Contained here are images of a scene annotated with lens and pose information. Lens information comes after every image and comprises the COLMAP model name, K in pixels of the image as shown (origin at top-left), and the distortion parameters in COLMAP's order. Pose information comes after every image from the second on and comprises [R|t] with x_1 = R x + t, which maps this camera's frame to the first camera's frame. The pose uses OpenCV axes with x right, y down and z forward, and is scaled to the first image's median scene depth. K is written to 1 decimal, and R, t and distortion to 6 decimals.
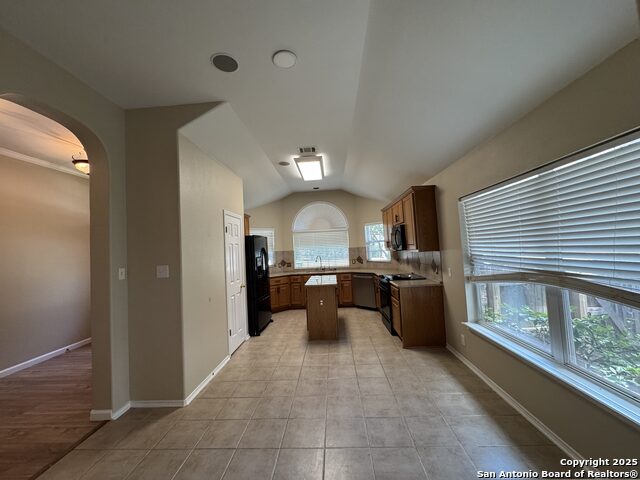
lens RADIAL K [[255.3, 0, 319.3], [0, 255.3, 238.5], [0, 0, 1]] dist [-0.003381, 0.000356]
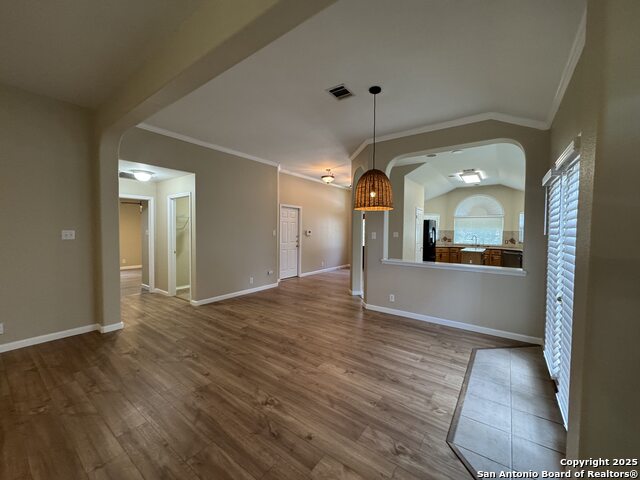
lens RADIAL K [[255.3, 0, 319.3], [0, 255.3, 238.5], [0, 0, 1]] dist [-0.003381, 0.000356]
pose [[0.834903, 0.074817, -0.545289, 0.058675], [-0.030912, 0.995528, 0.089264, -0.013543], [0.549529, -0.057671, 0.833482, -0.696169]]
